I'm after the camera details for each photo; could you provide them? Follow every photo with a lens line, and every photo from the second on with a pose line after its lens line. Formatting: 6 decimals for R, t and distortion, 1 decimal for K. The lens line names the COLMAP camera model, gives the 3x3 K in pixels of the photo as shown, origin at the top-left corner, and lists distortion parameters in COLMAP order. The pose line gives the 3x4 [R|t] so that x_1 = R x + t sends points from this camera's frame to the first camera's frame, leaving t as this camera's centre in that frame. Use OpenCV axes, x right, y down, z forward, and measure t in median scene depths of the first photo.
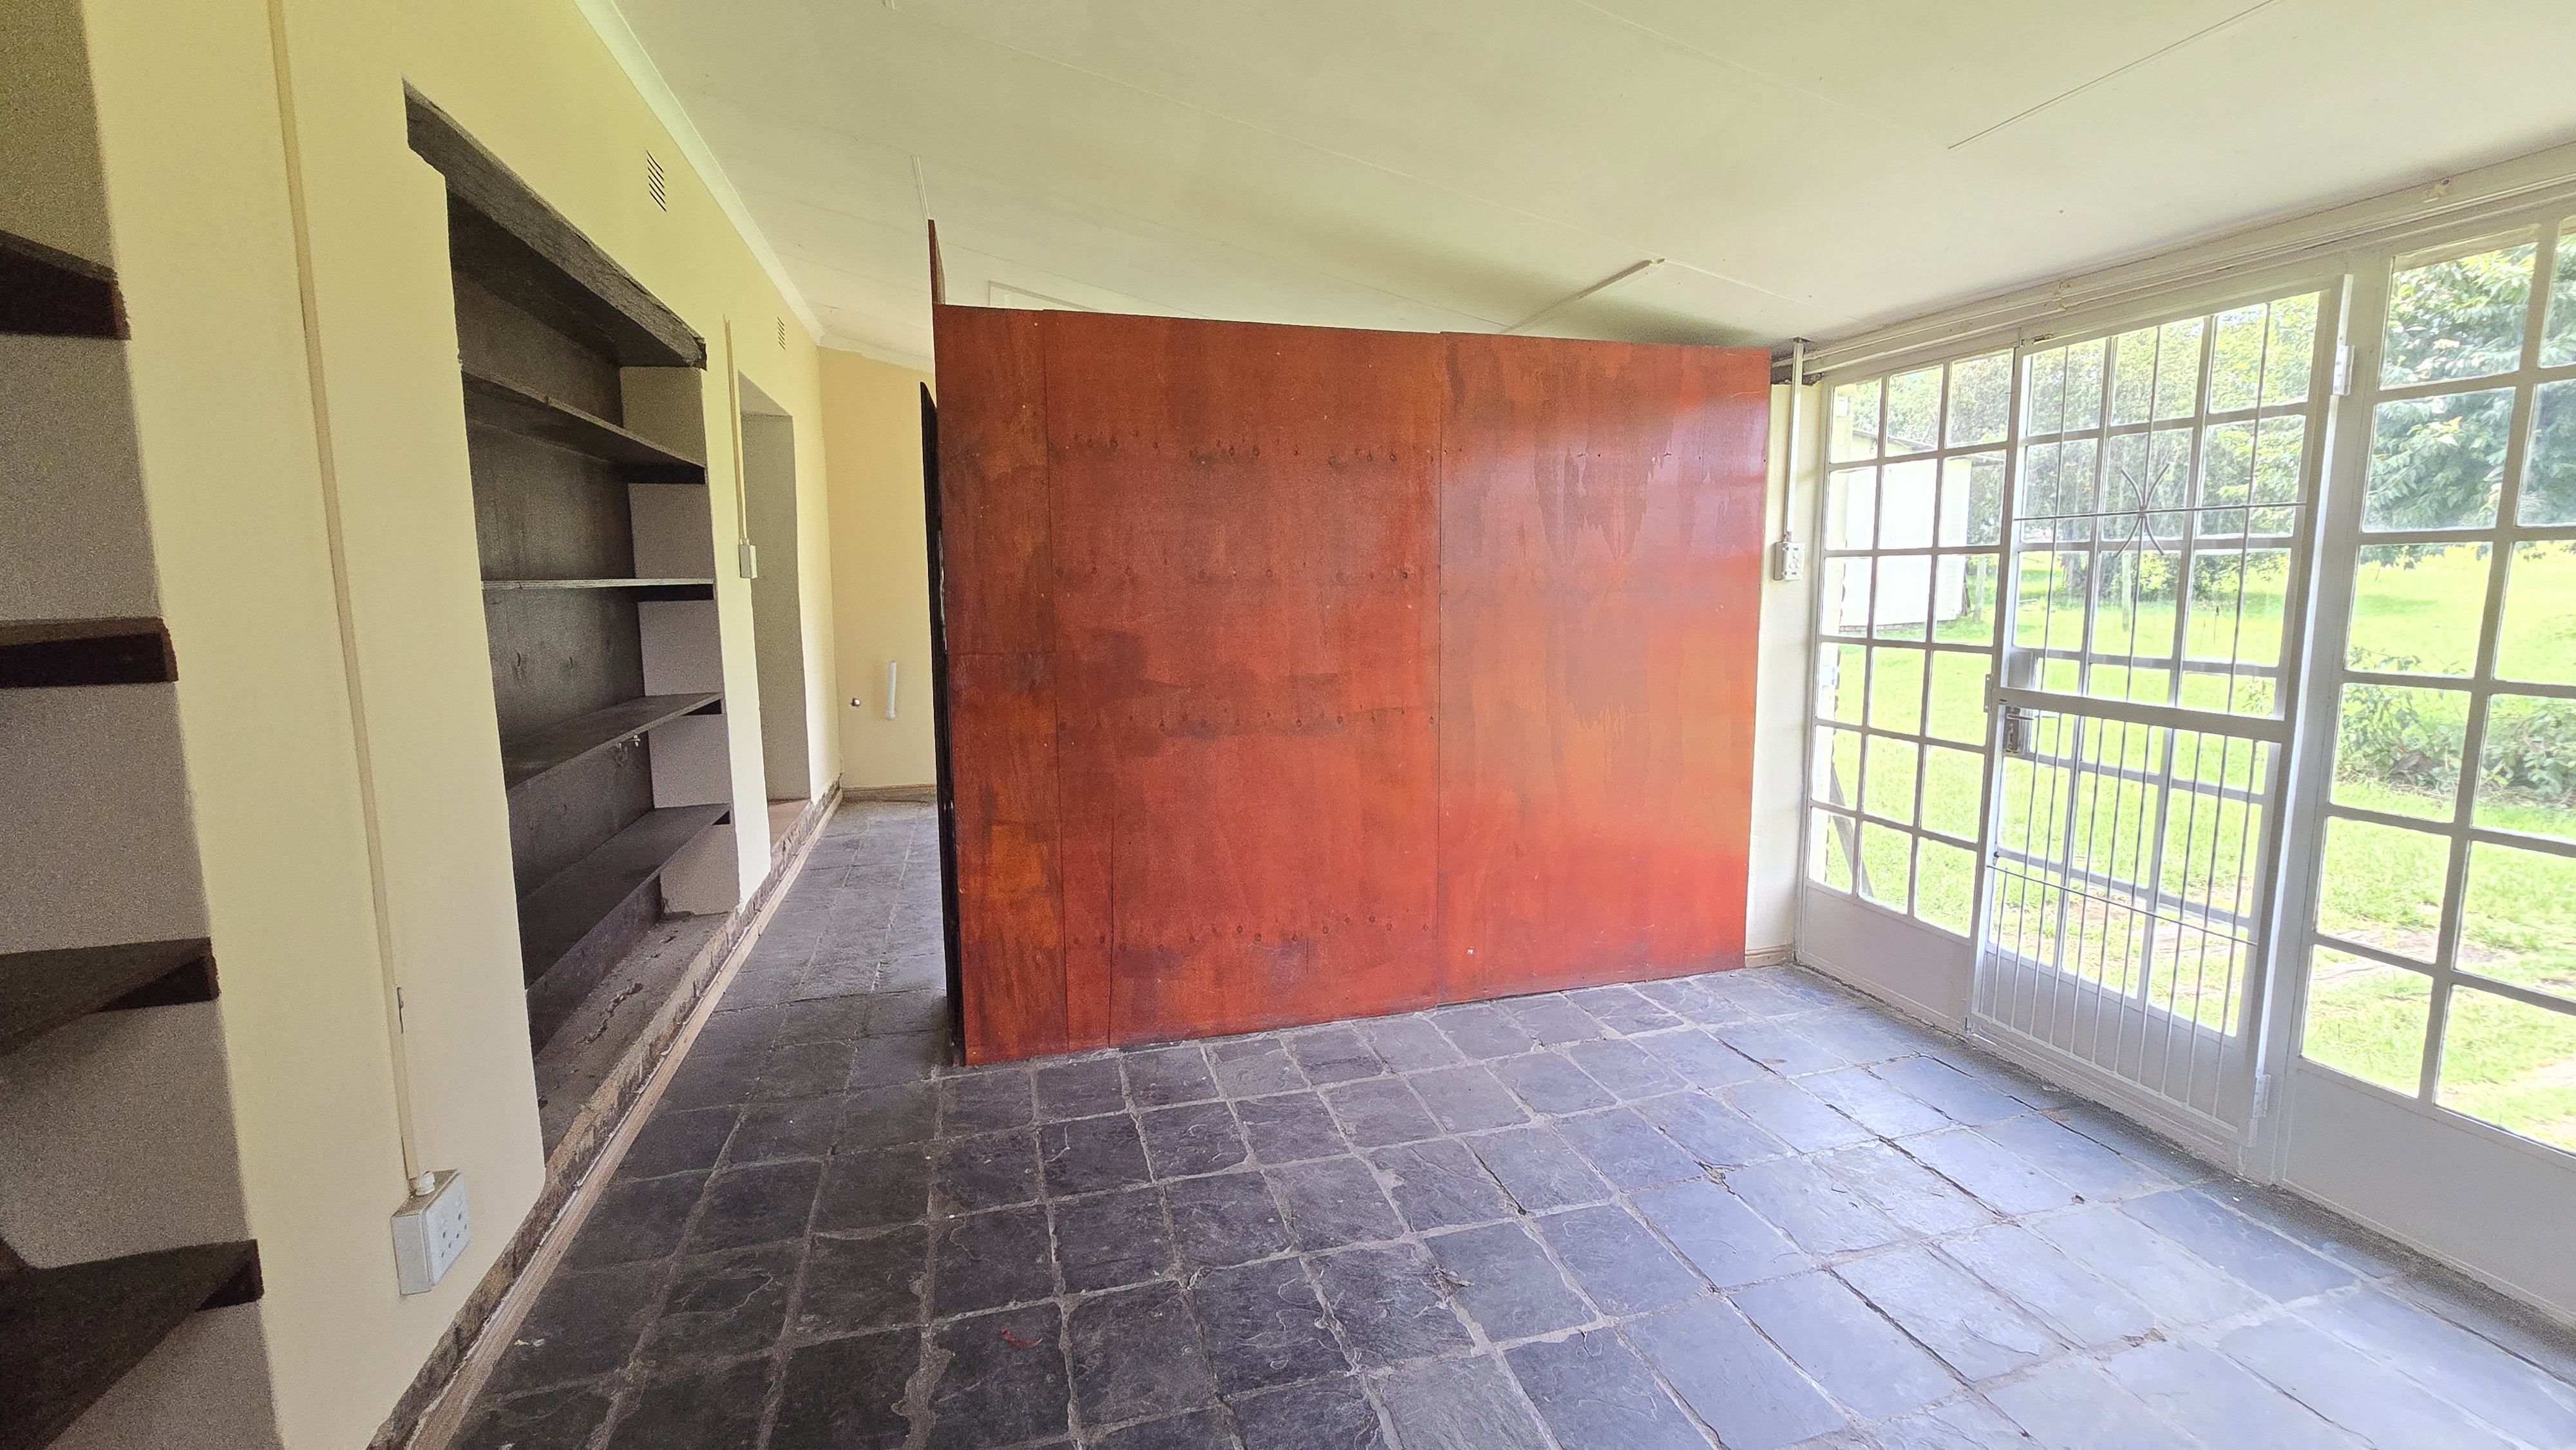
lens RADIAL K [[1056.7, 0, 1285.8], [0, 1056.7, 707.0], [0, 0, 1]] dist [0.000136, 0.000251]
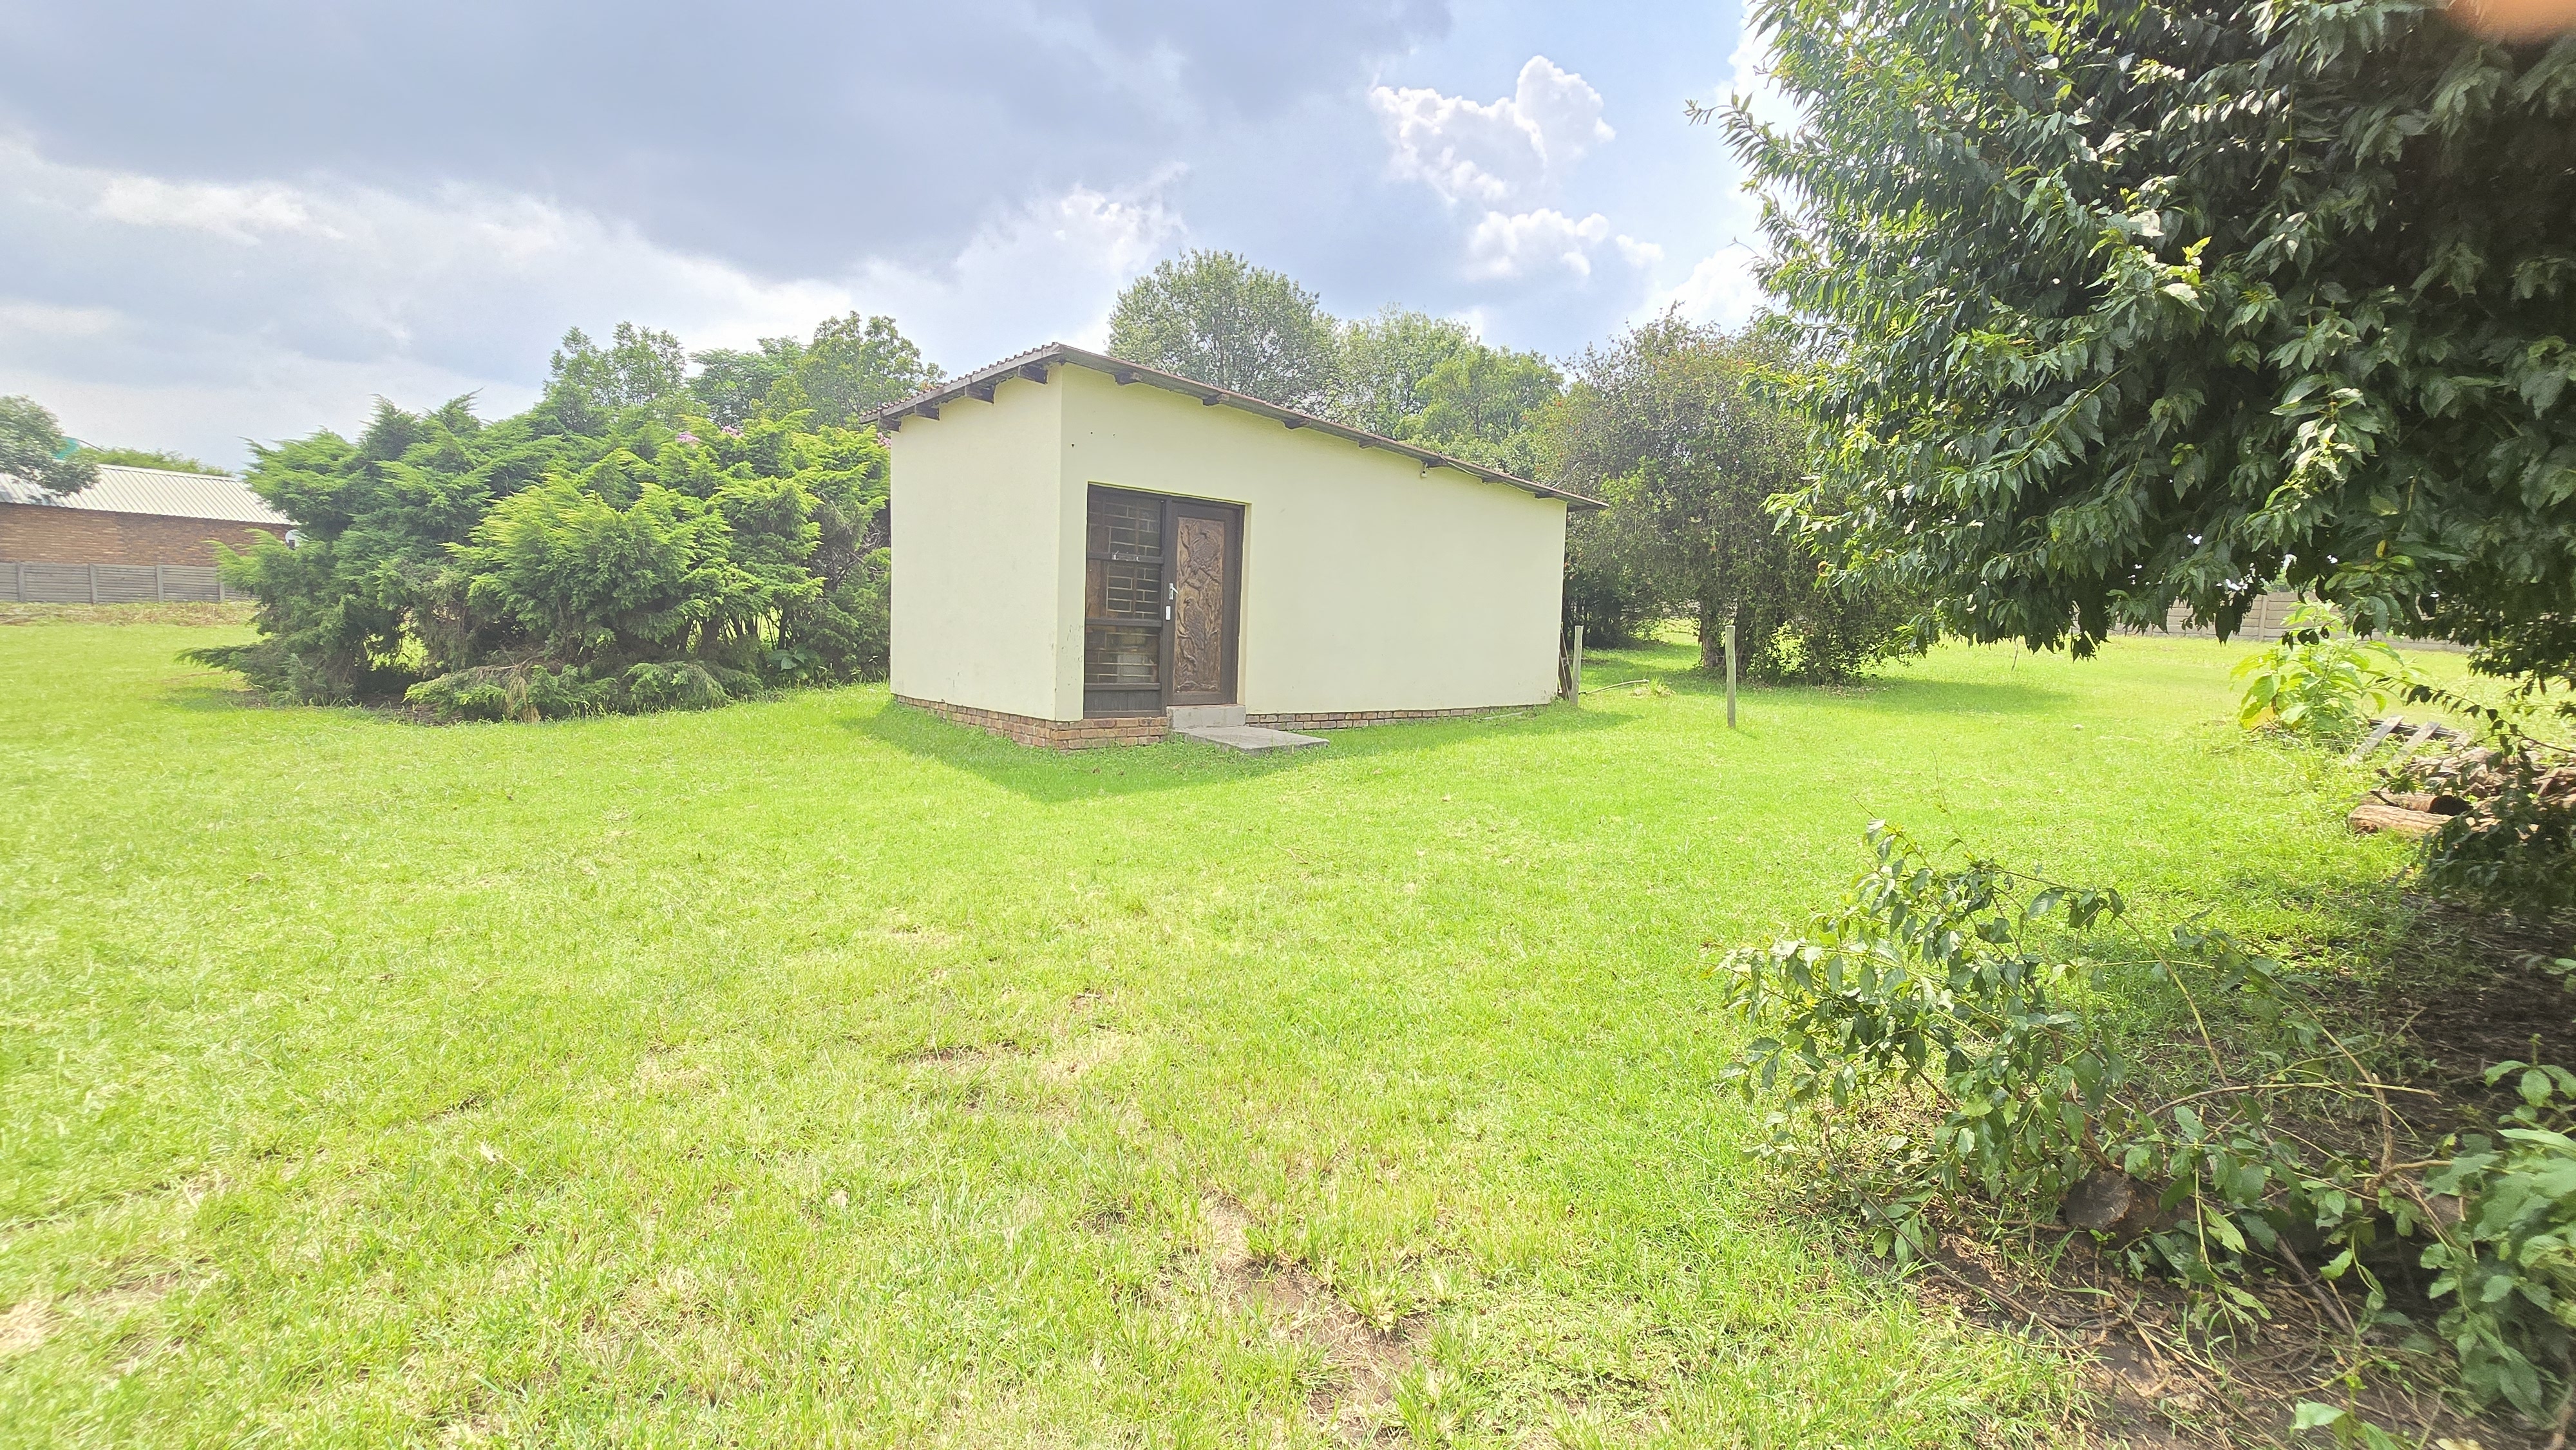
lens RADIAL K [[1056.7, 0, 1285.8], [0, 1056.7, 707.0], [0, 0, 1]] dist [0.000136, 0.000251]
pose [[0.980518, 0.022988, 0.195080, 0.728890], [-0.012886, 0.998517, -0.052901, -0.093210], [-0.196006, 0.049356, 0.979360, 0.707362]]
